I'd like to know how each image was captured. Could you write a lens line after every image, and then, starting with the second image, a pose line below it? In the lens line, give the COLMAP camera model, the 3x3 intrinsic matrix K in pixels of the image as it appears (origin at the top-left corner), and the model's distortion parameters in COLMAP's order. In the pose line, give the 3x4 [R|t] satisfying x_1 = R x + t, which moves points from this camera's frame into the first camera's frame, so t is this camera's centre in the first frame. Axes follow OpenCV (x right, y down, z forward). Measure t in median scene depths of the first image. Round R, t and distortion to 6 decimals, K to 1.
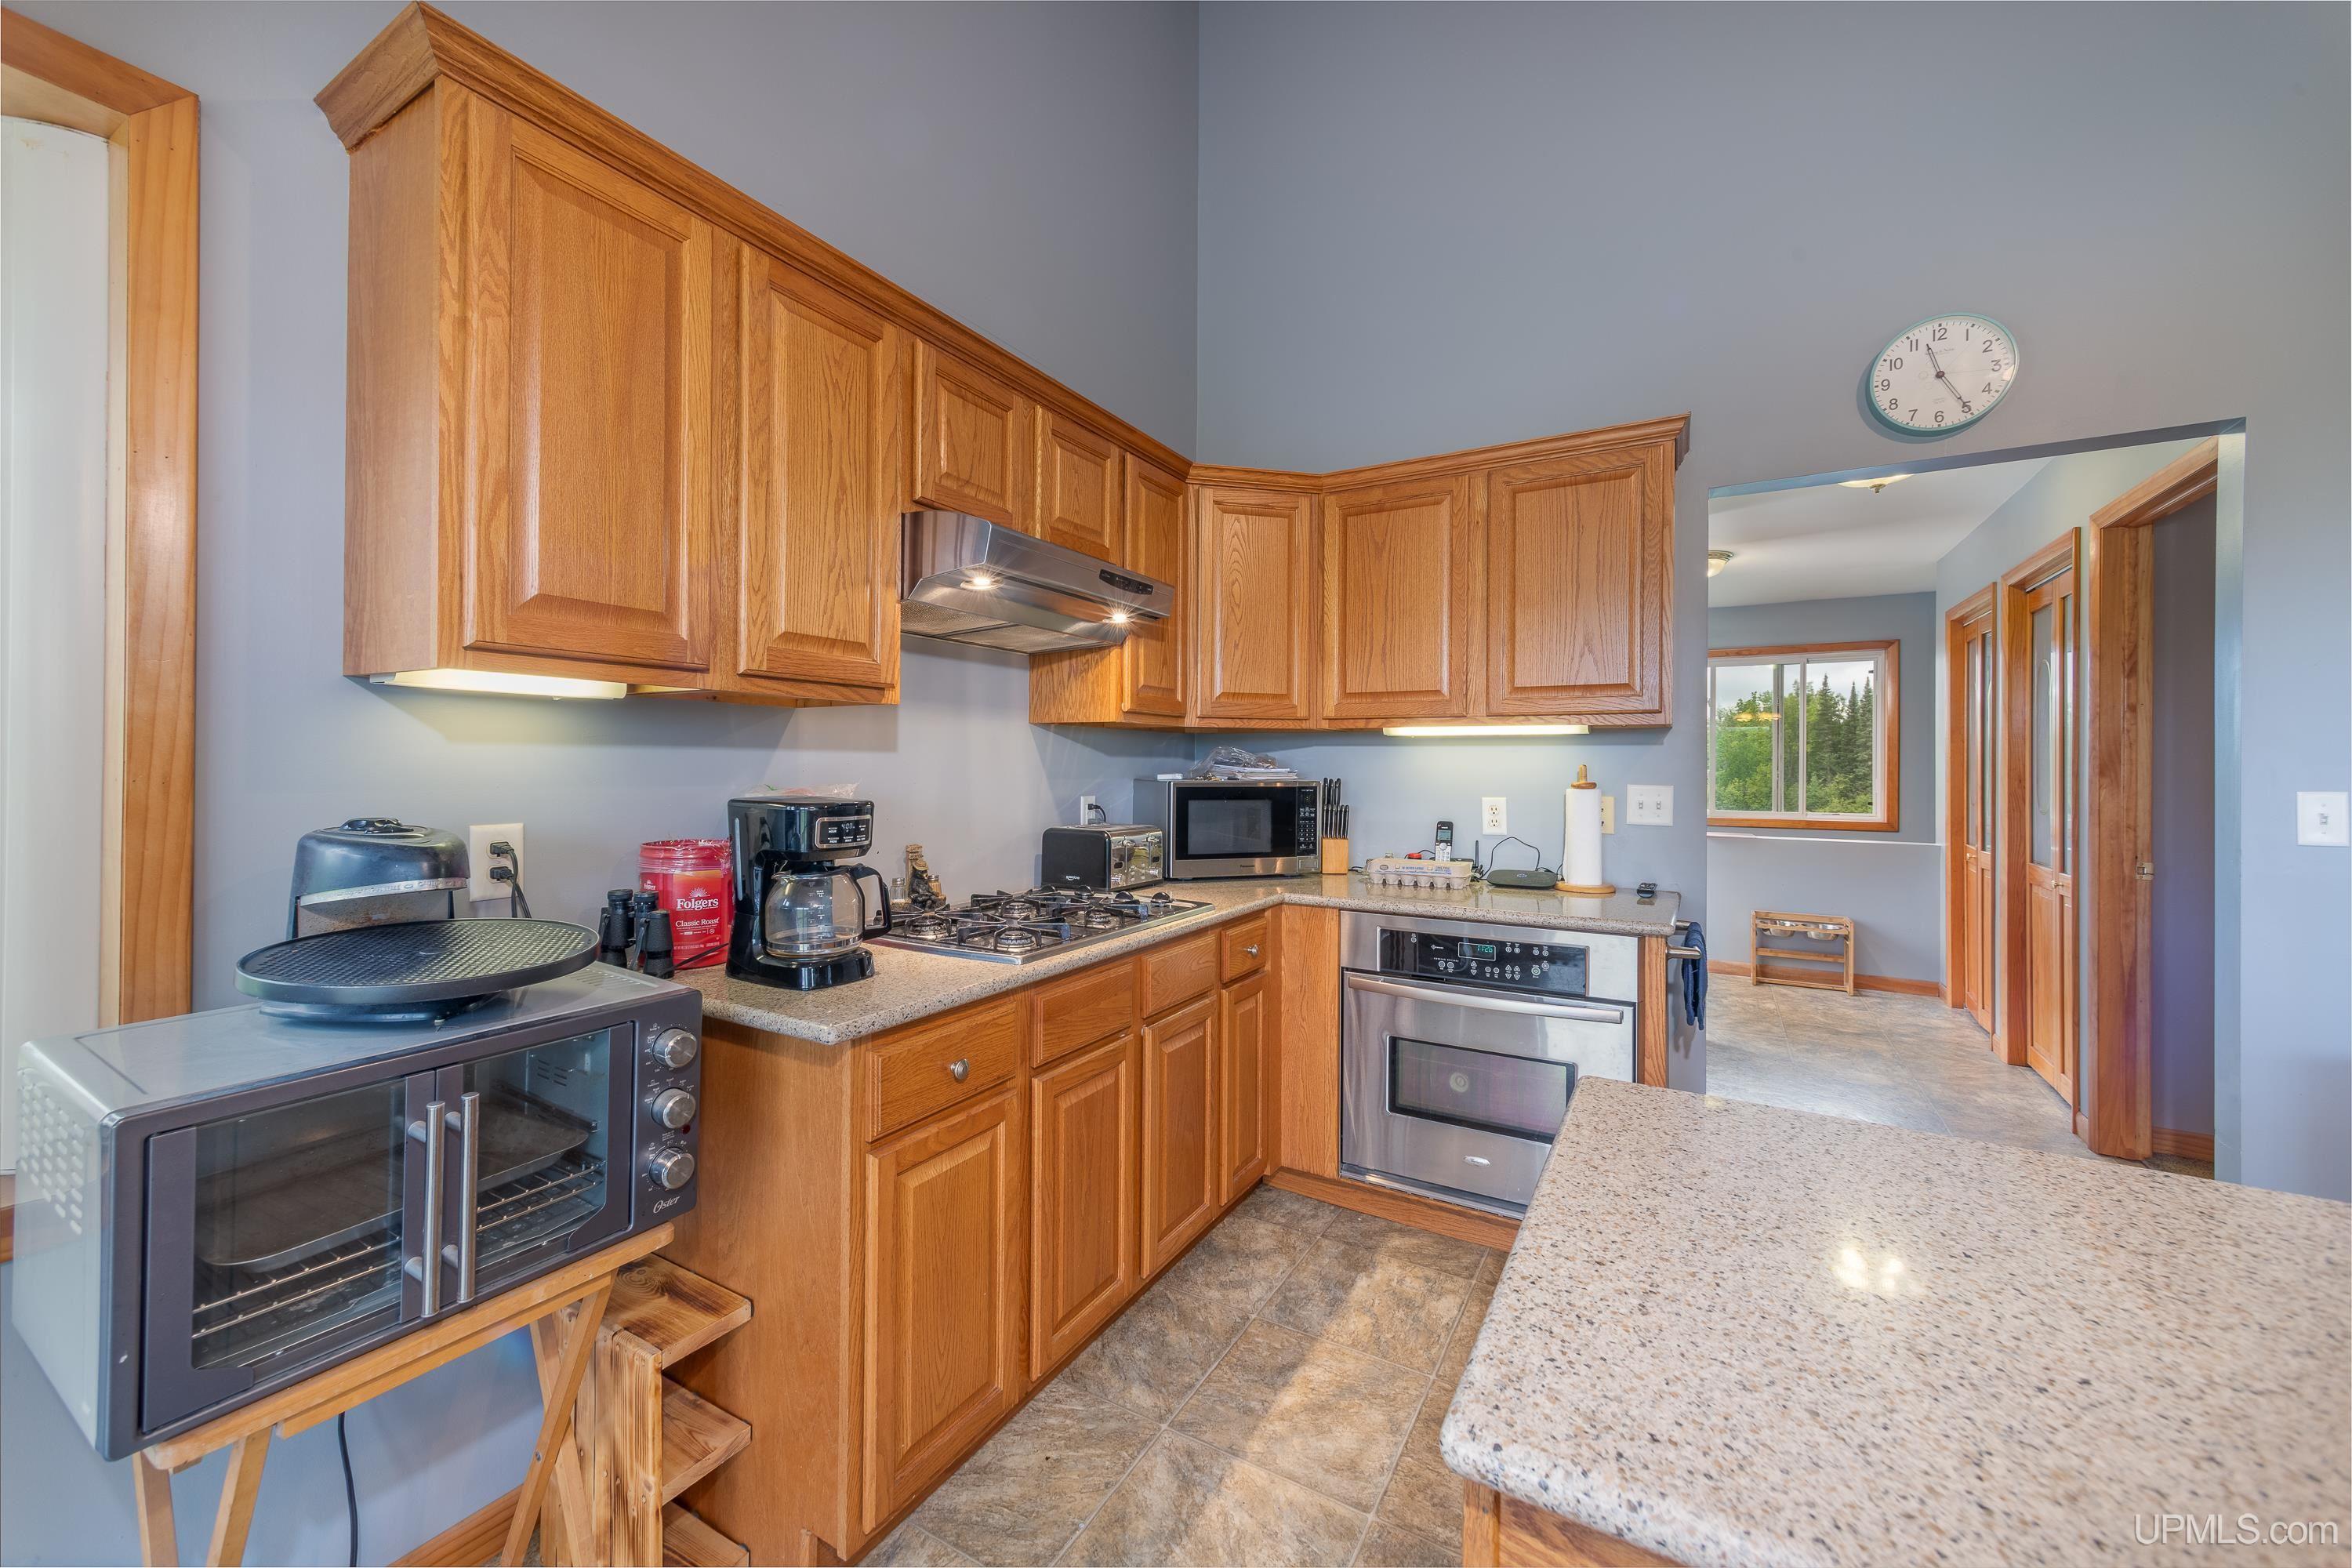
lens RADIAL K [[929.4, 0, 1176.0], [0, 929.4, 784.0], [0, 0, 1]] dist [0.006996, 0.000473]
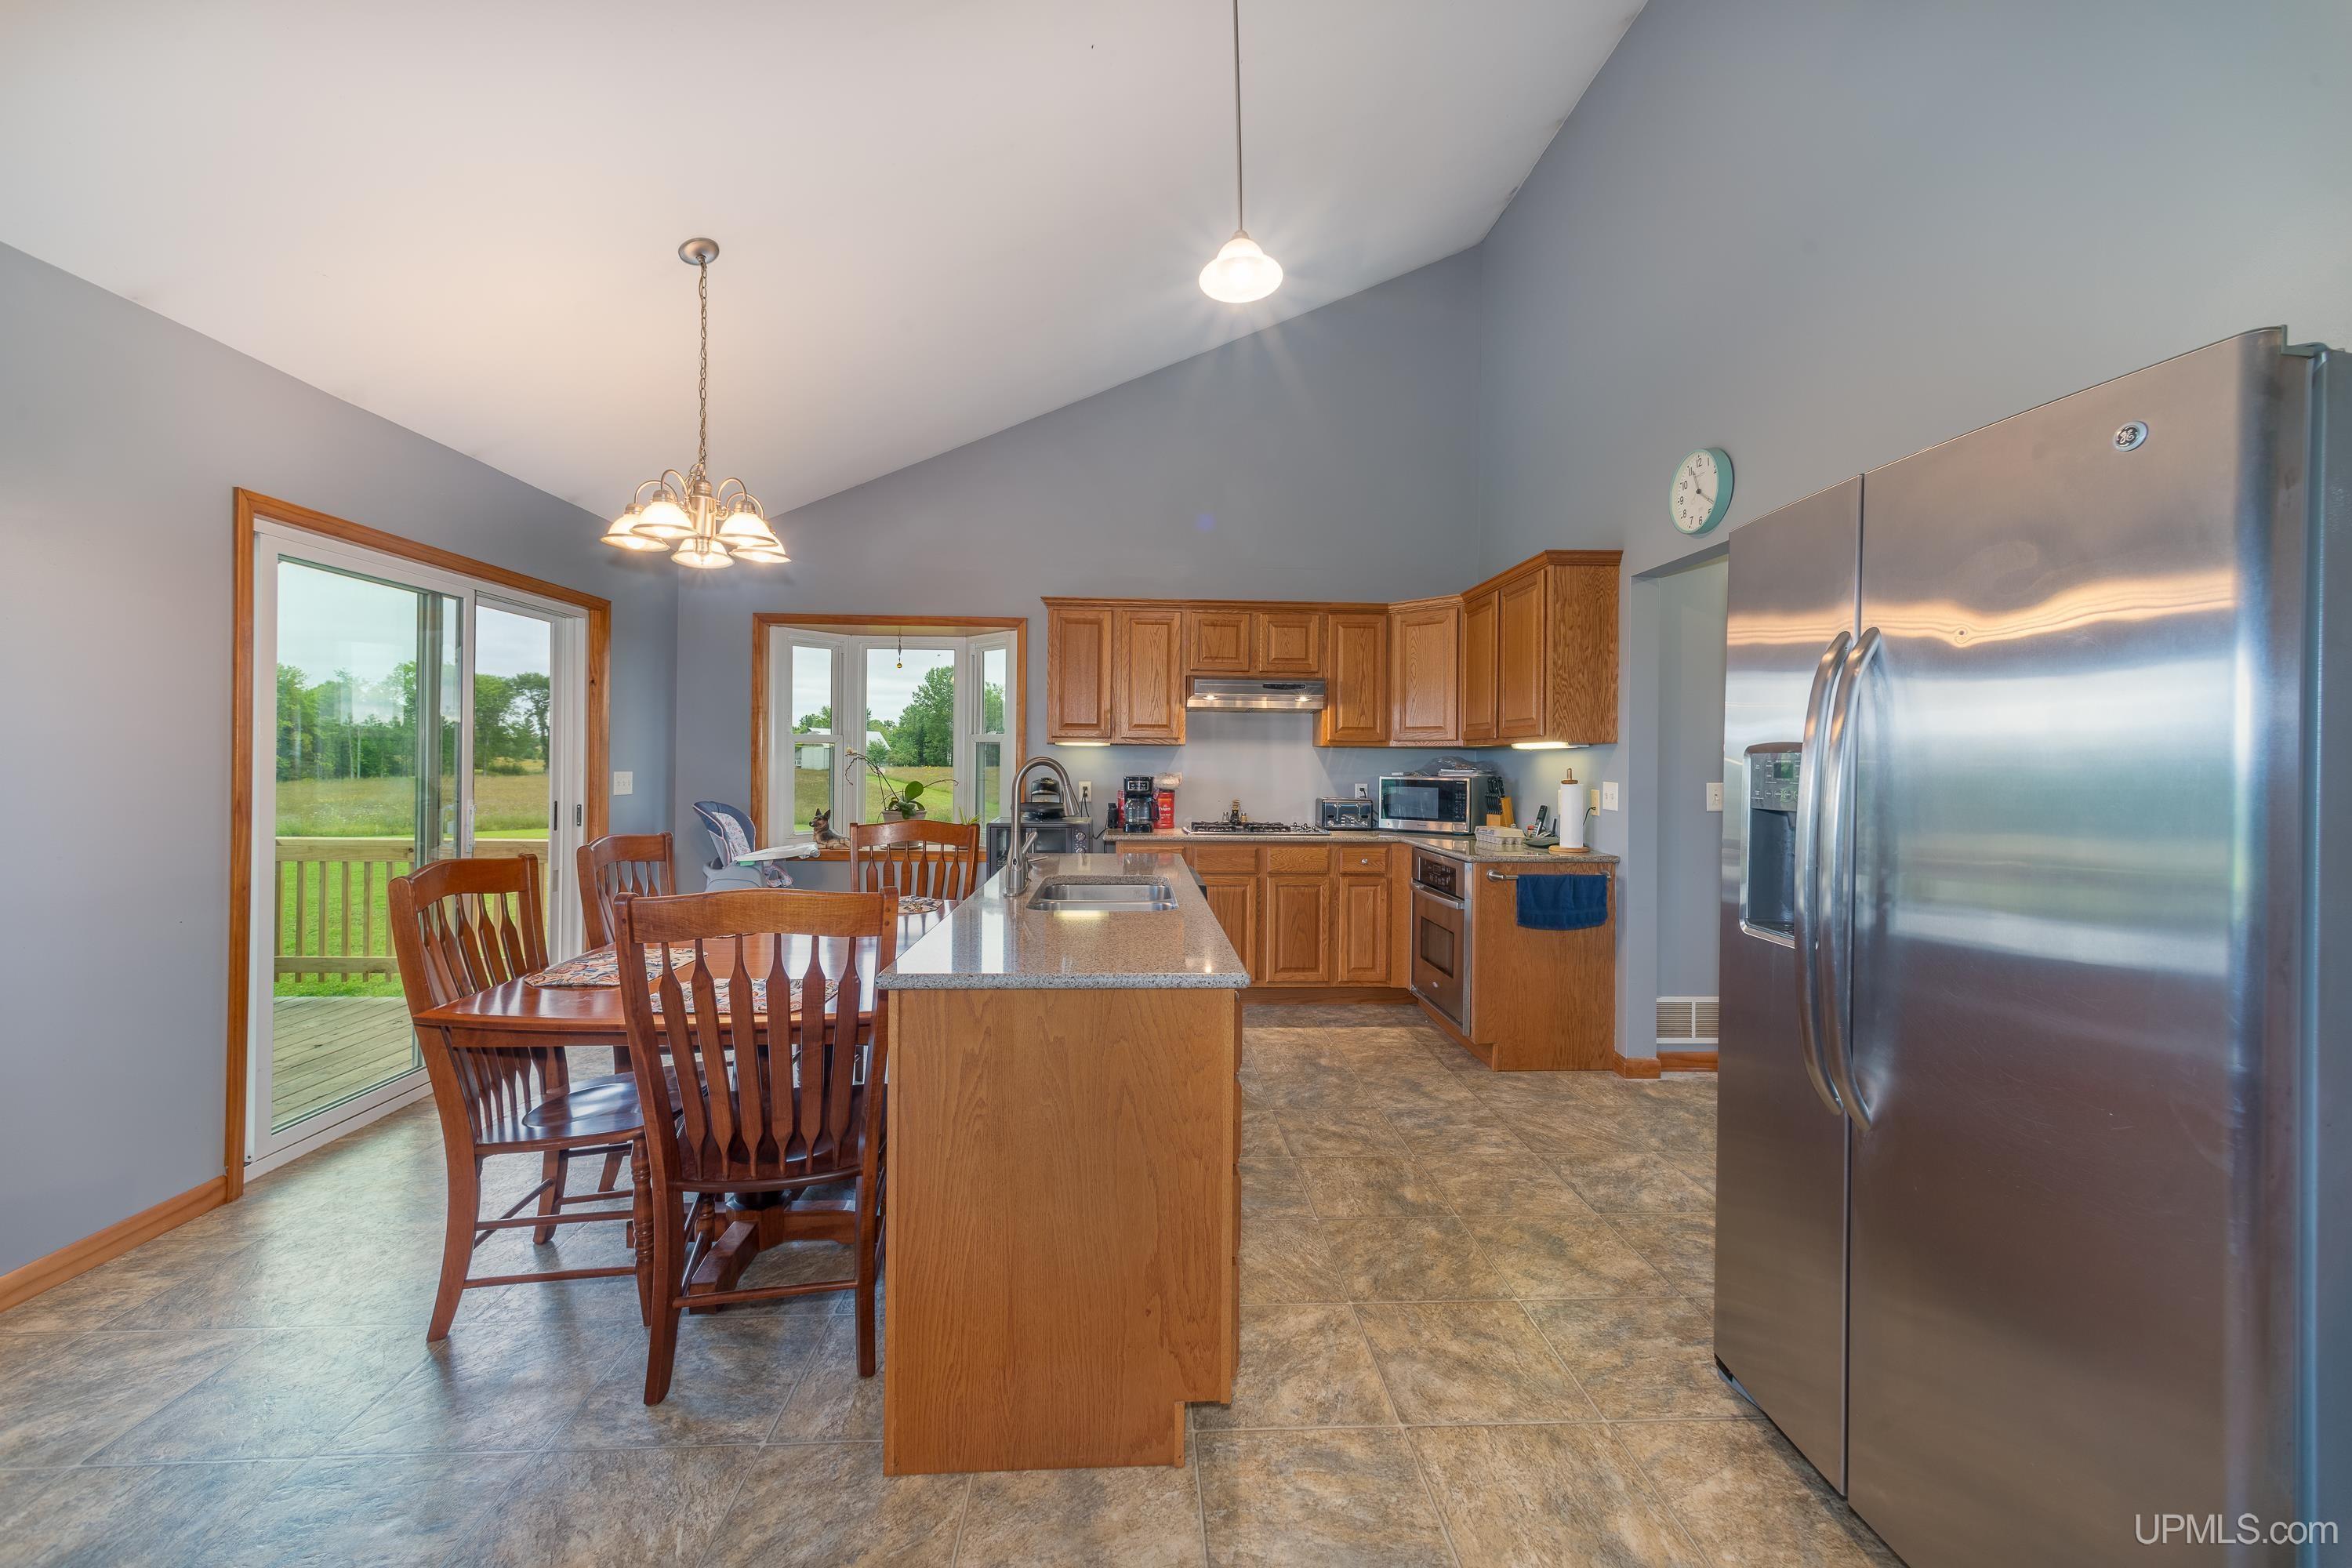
lens RADIAL K [[929.4, 0, 1176.0], [0, 929.4, 784.0], [0, 0, 1]] dist [0.006996, 0.000473]
pose [[0.547627, 0.016348, -0.836563, 1.565111], [-0.023612, 0.999713, 0.004079, 0.018198], [0.836390, 0.017519, 0.547855, -0.424857]]
